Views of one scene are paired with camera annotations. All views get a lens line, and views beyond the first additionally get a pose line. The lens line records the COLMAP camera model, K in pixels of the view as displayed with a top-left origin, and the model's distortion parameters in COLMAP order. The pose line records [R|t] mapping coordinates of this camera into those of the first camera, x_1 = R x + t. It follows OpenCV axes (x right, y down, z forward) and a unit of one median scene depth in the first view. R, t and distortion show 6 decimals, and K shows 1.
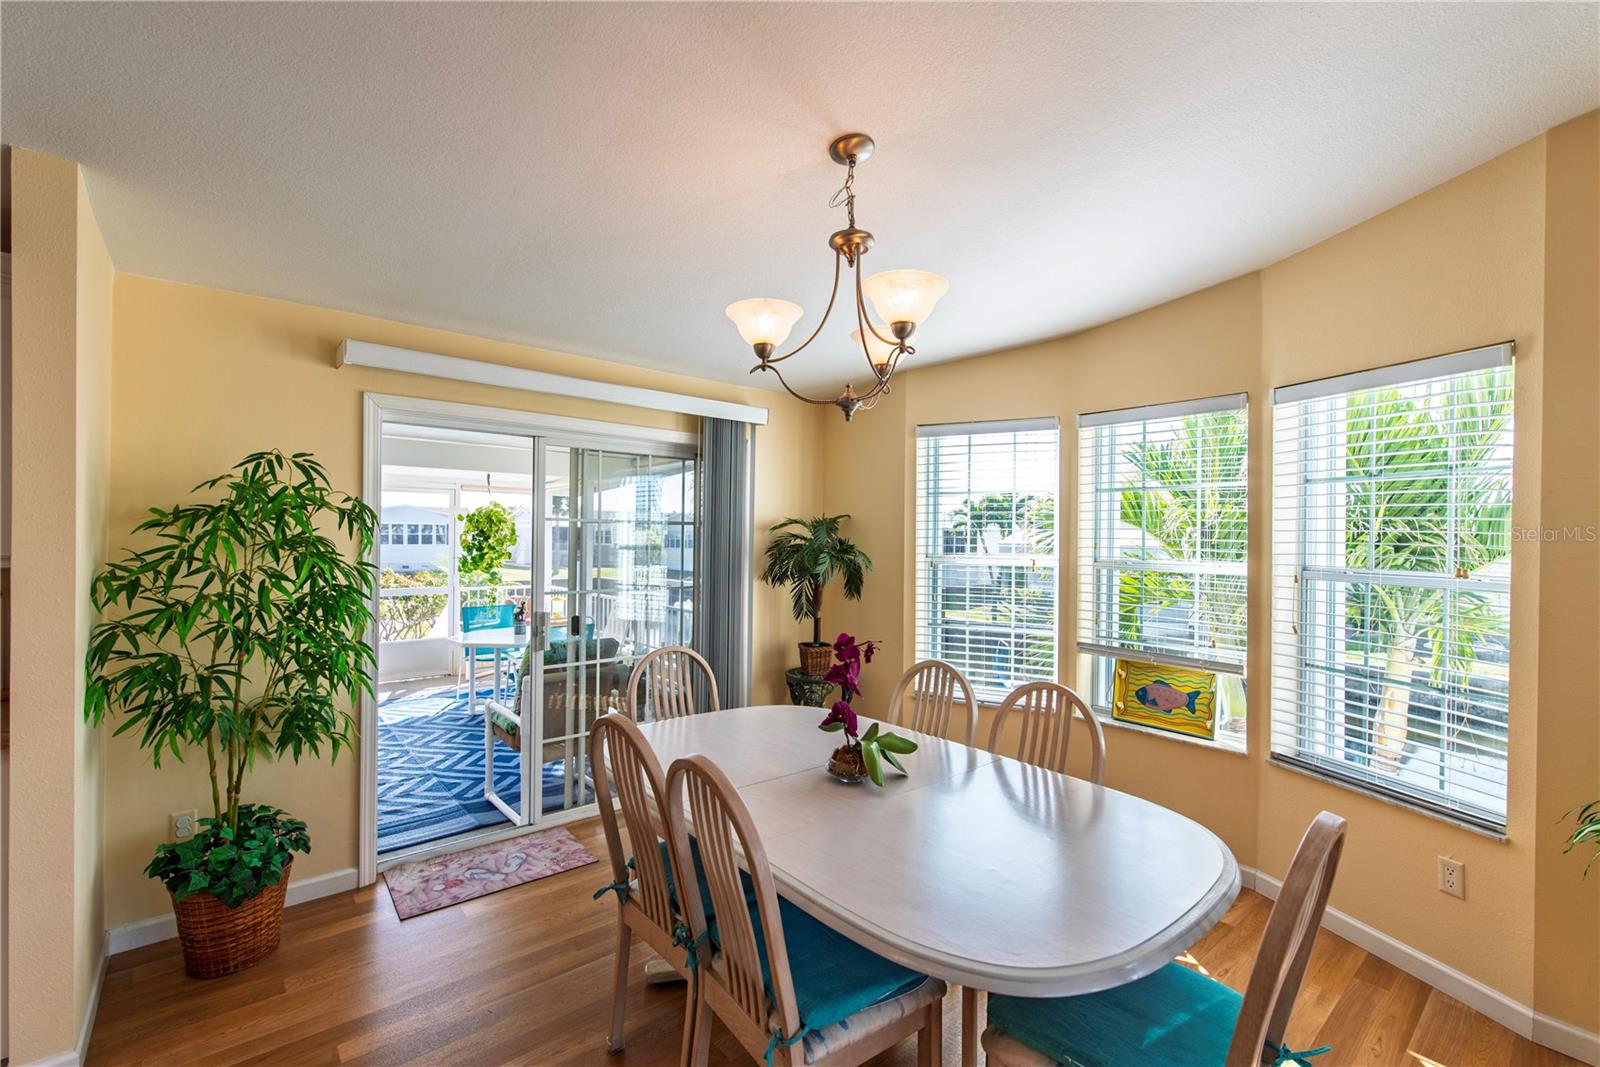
lens RADIAL K [[687.4, 0, 806.6], [0, 687.4, 534.9], [0, 0, 1]] dist [-0.000799, 0.000283]
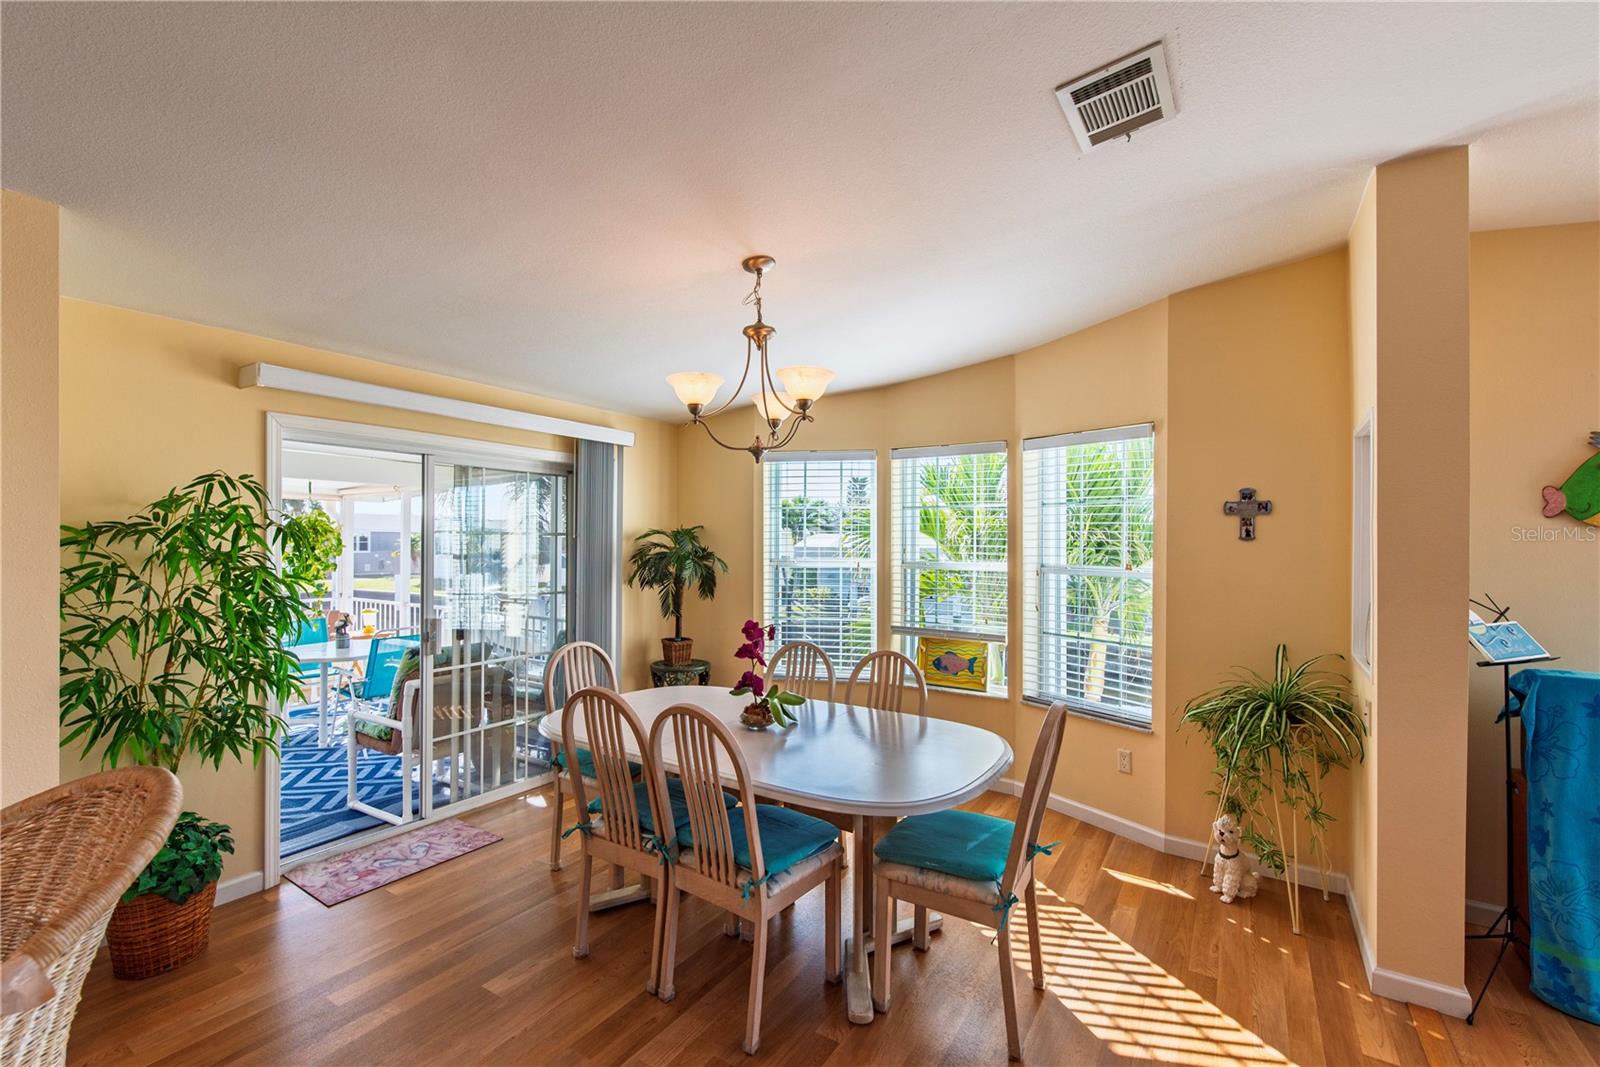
lens RADIAL K [[687.4, 0, 799.8], [0, 687.4, 537.6], [0, 0, 1]] dist [-0.000799, 0.000283]
pose [[0.956663, -0.005544, 0.291145, -0.207369], [0.005992, 0.999982, -0.000646, -0.013842], [-0.291136, 0.002362, 0.956679, -0.264767]]
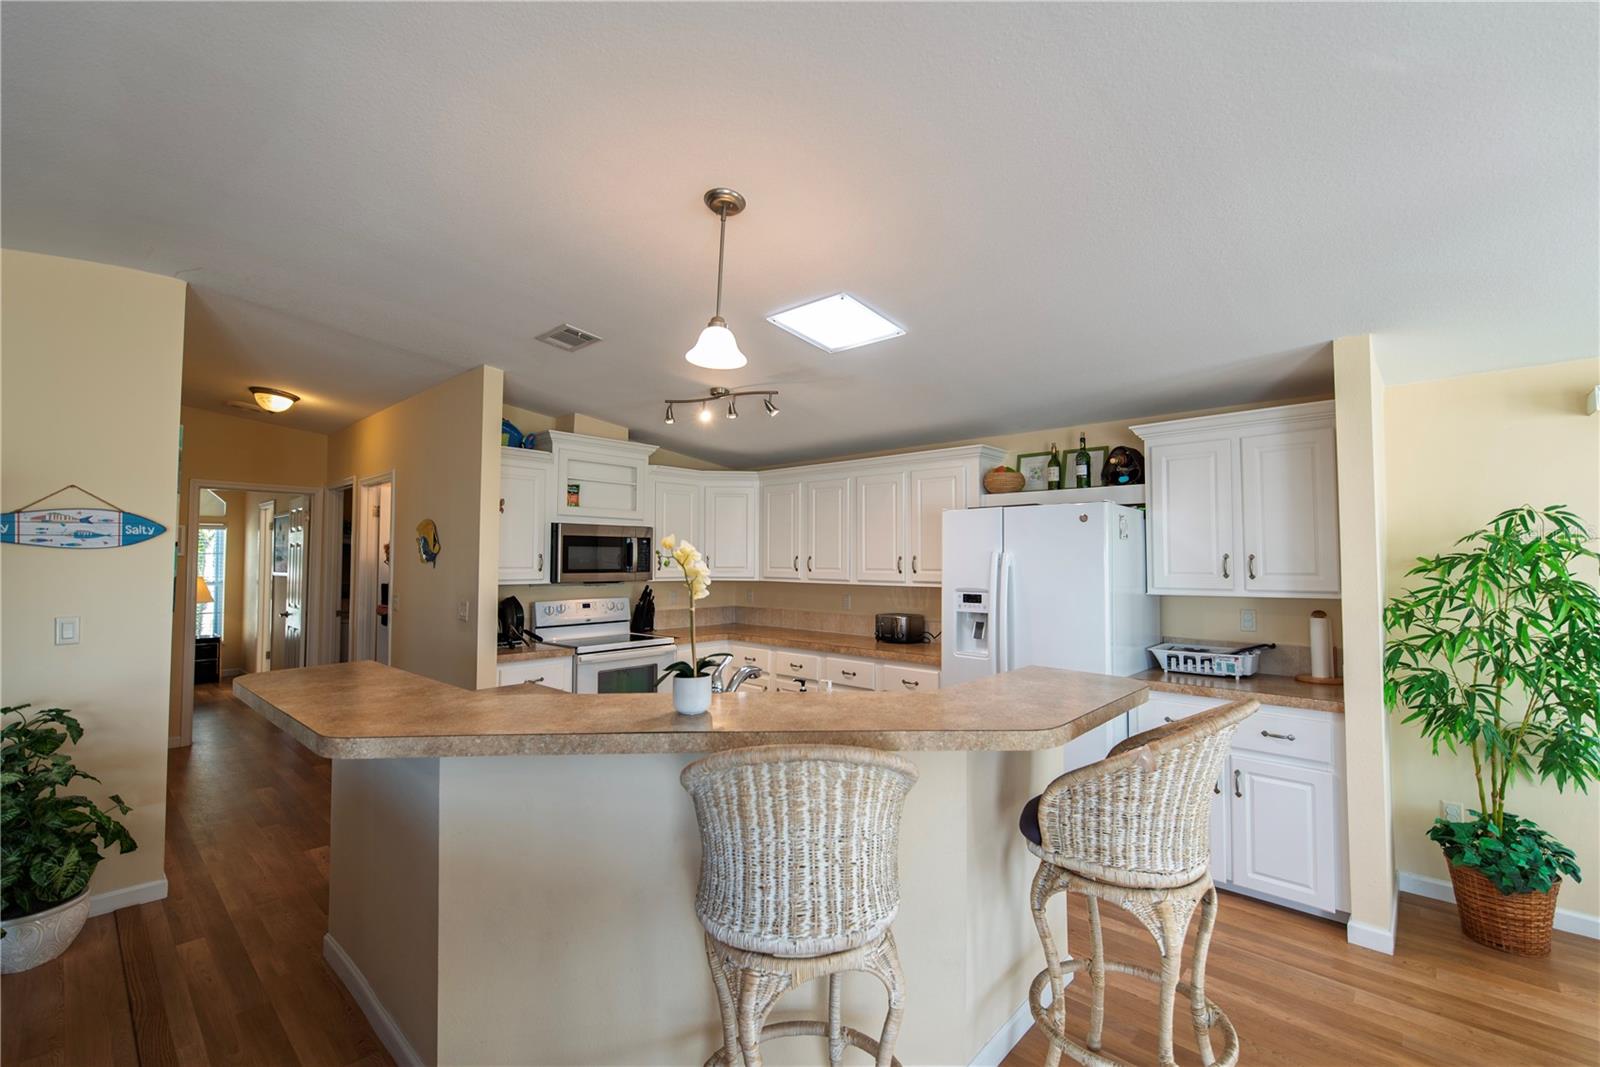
lens RADIAL K [[687.4, 0, 801.1], [0, 687.4, 538.0], [0, 0, 1]] dist [-0.000799, 0.000283]
pose [[0.114547, -0.044568, -0.992418, 0.212251], [0.000169, 0.998994, -0.044844, -0.016764], [0.993418, 0.004969, 0.114439, -0.315508]]
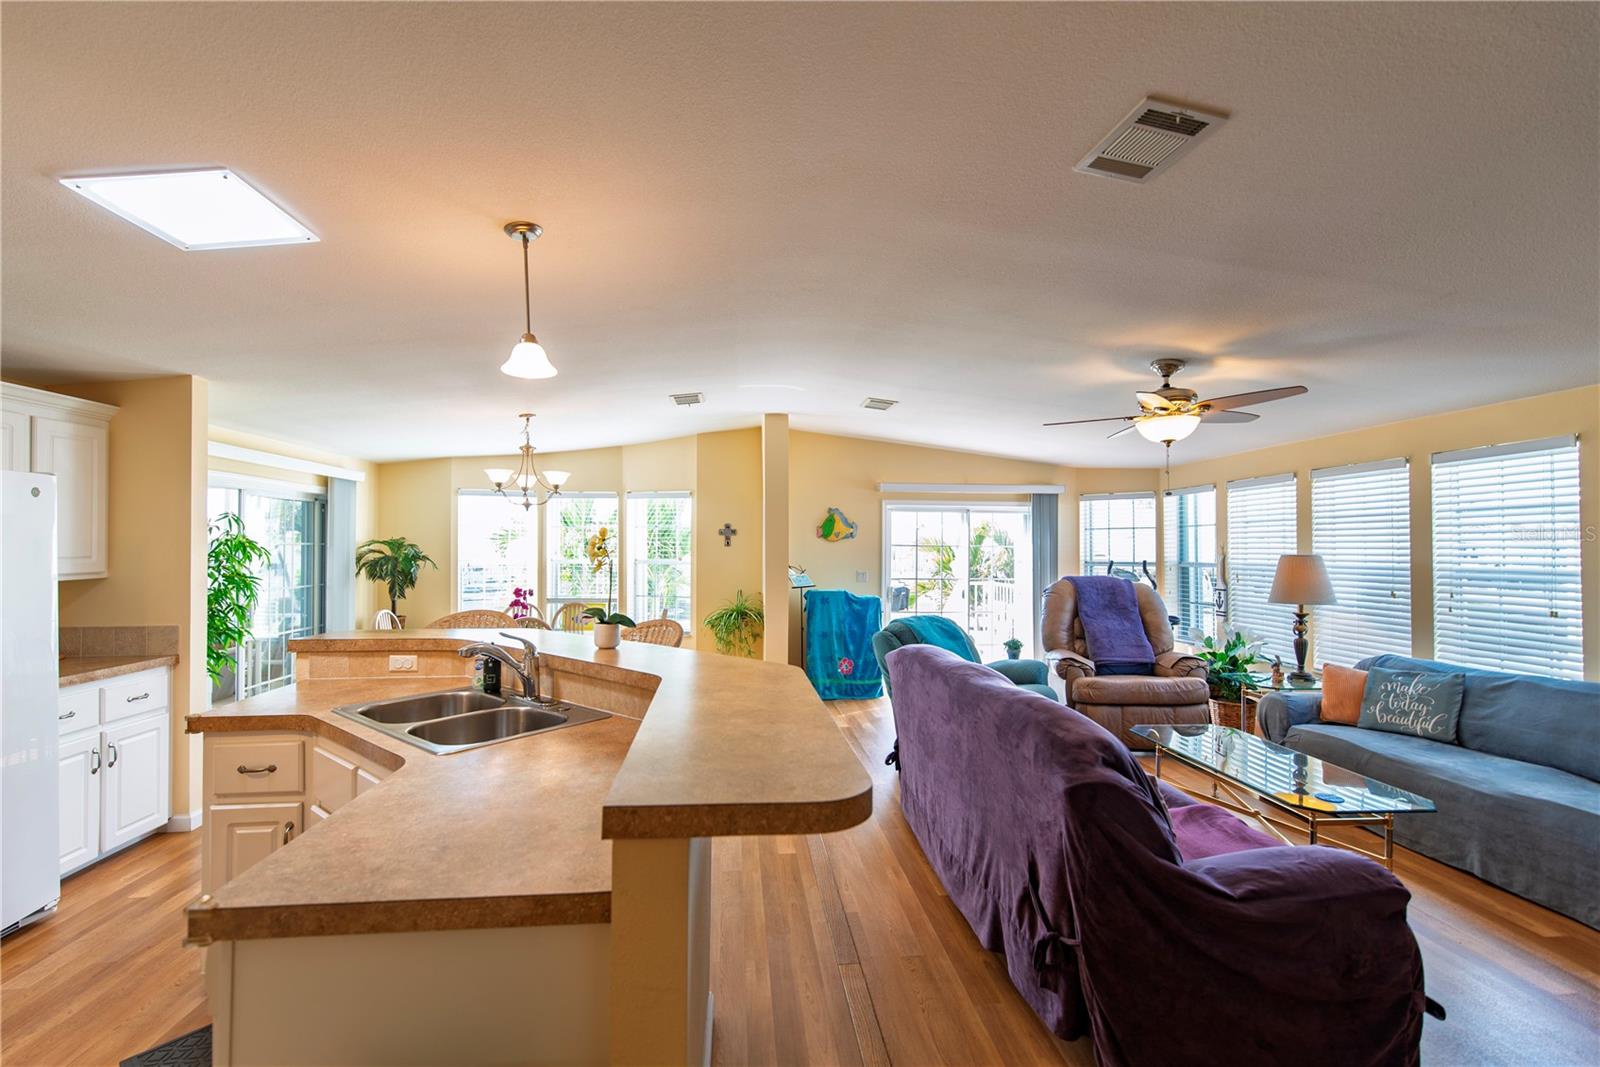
lens RADIAL K [[687.4, 0, 803.8], [0, 687.4, 534.0], [0, 0, 1]] dist [-0.000799, 0.000283]
pose [[0.567621, 0.001285, 0.823289, -1.319536], [0.007354, 0.999951, -0.006631, -0.035080], [-0.823257, 0.009818, 0.567584, -1.260776]]
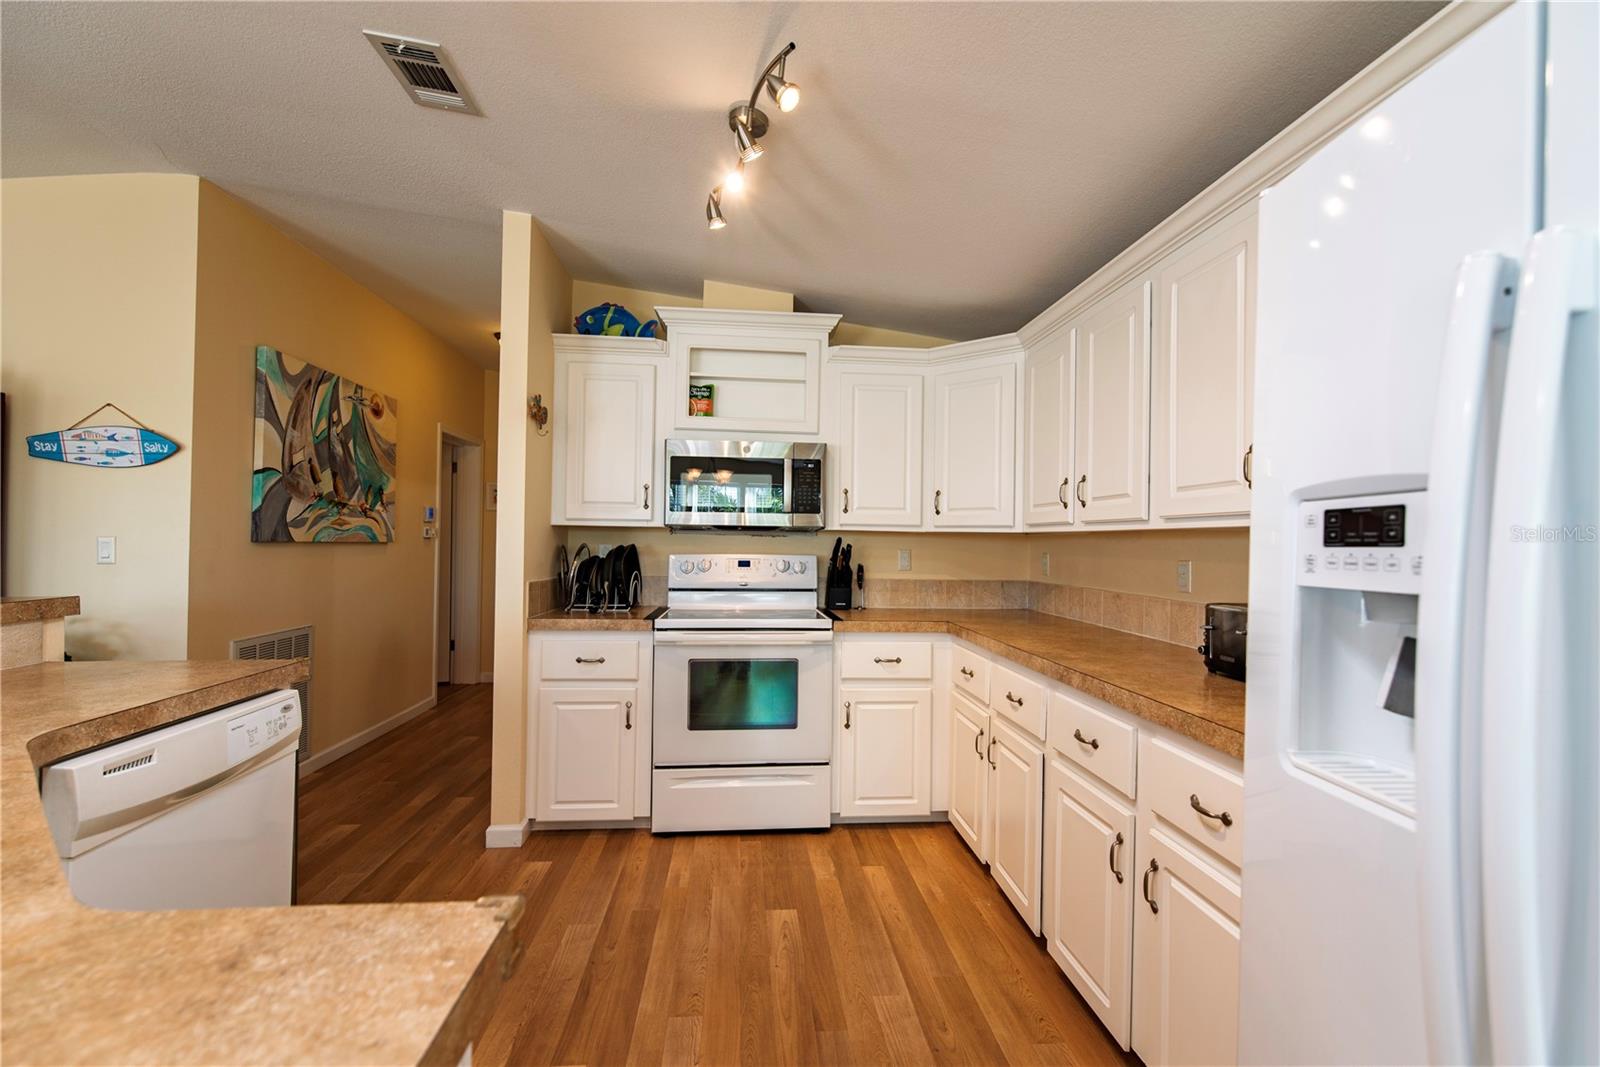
lens RADIAL K [[687.4, 0, 798.3], [0, 687.4, 537.6], [0, 0, 1]] dist [-0.000799, 0.000283]
pose [[-0.579713, -0.027882, -0.814344, -0.861912], [-0.020472, 0.999597, -0.019651, 0.068411], [0.814564, 0.005280, -0.580050, 0.220745]]
